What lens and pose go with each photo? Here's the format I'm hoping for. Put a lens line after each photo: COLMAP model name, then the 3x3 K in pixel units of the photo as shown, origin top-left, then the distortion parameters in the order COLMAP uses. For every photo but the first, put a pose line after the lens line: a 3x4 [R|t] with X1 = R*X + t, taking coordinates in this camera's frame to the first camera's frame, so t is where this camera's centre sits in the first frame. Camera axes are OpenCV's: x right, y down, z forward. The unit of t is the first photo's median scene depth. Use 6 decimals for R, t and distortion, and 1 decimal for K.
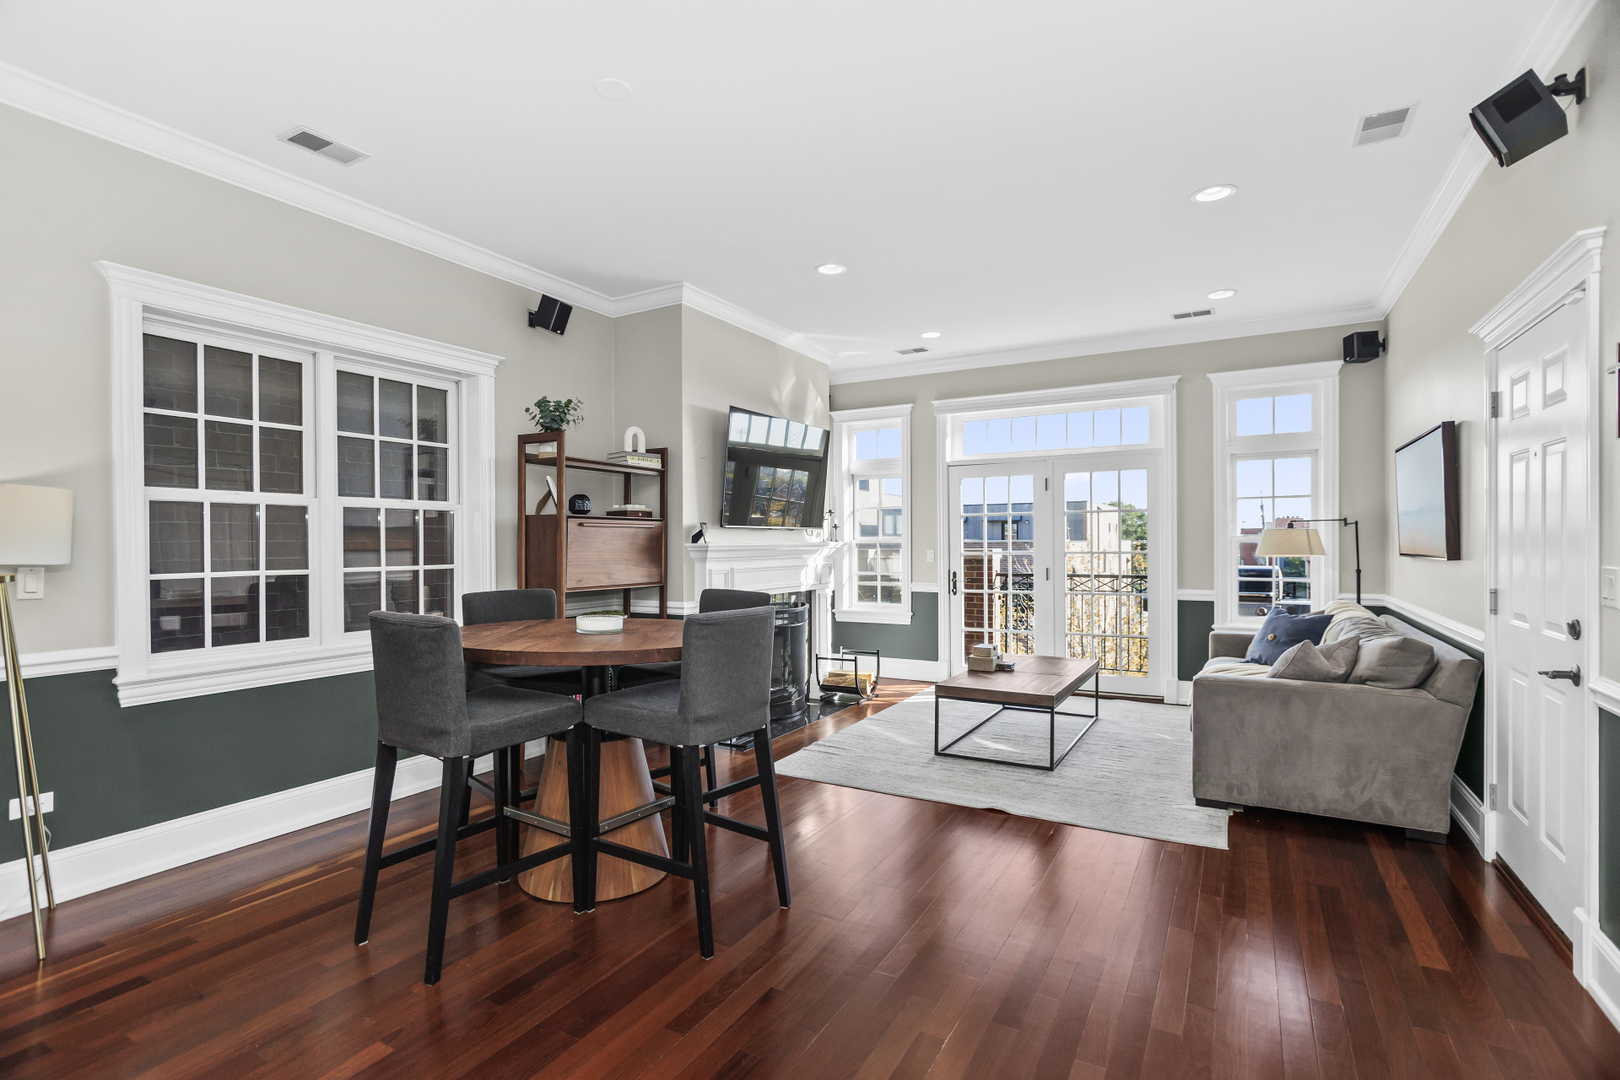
lens RADIAL K [[770.6, 0, 809.3], [0, 770.6, 551.0], [0, 0, 1]] dist [-0.001297, 0.003156]
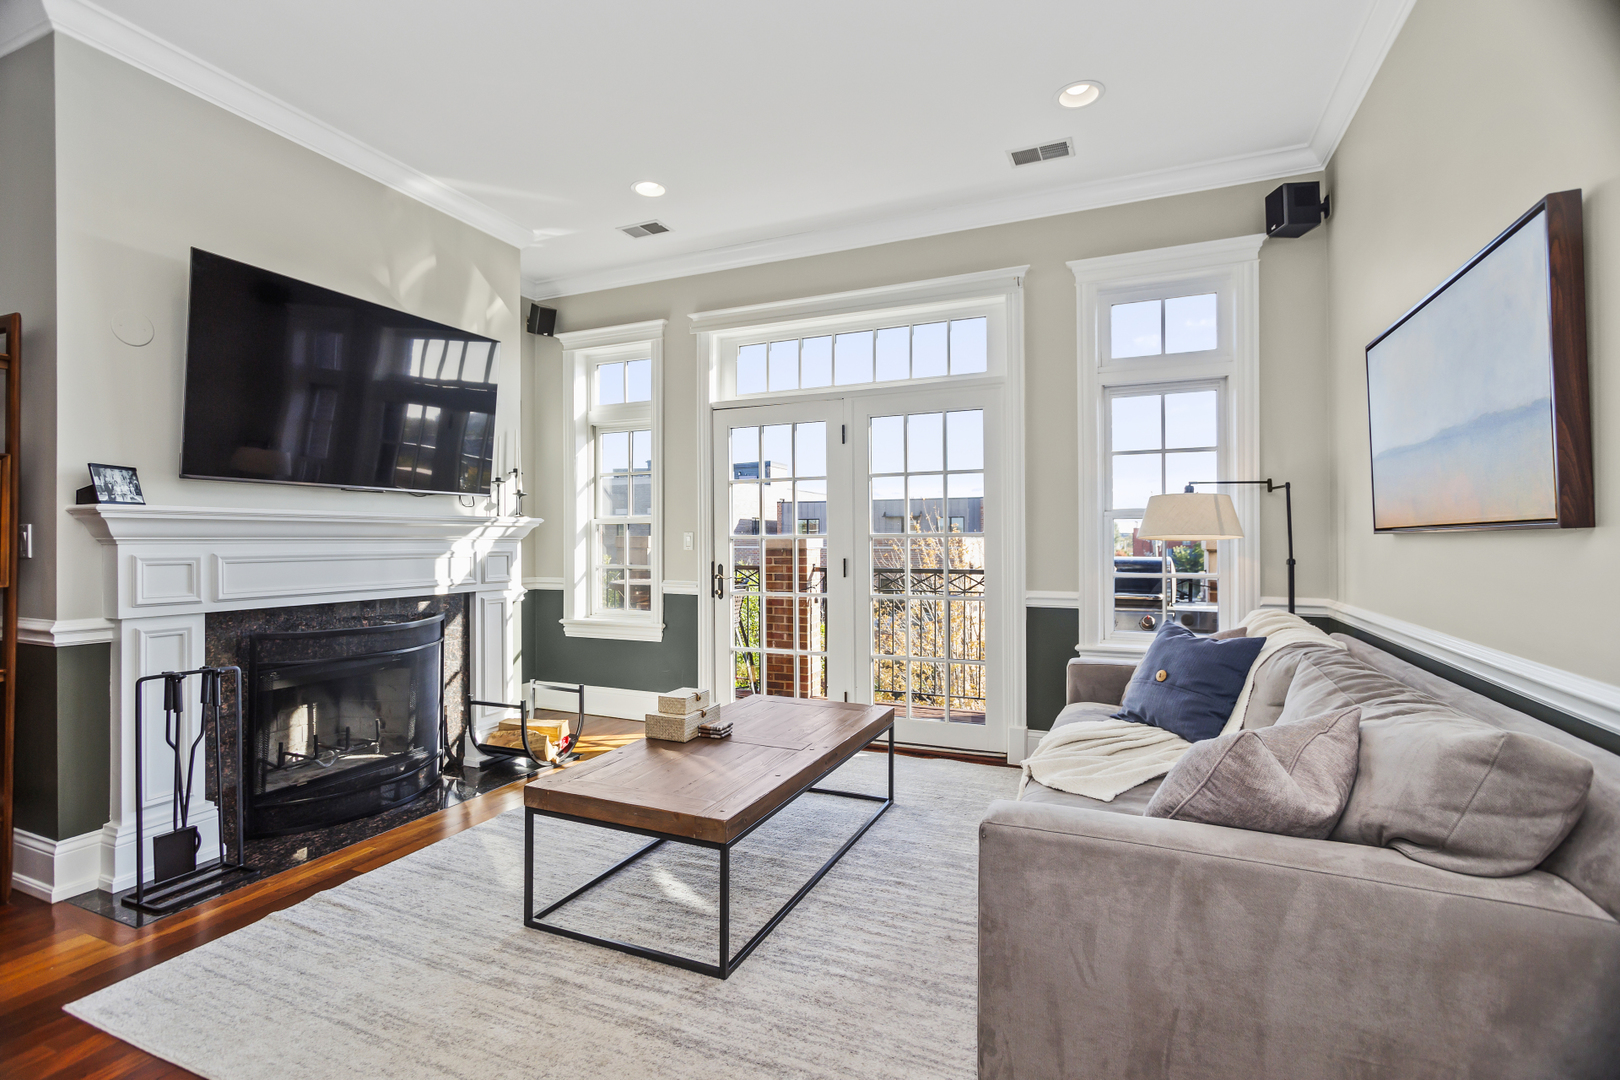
lens RADIAL K [[770.6, 0, 798.9], [0, 770.6, 535.0], [0, 0, 1]] dist [-0.001297, 0.003156]
pose [[0.994996, 0.005011, 0.099791, 0.218236], [-0.003367, 0.999856, -0.016634, 0.014156], [-0.099860, 0.016215, 0.994869, 0.362815]]
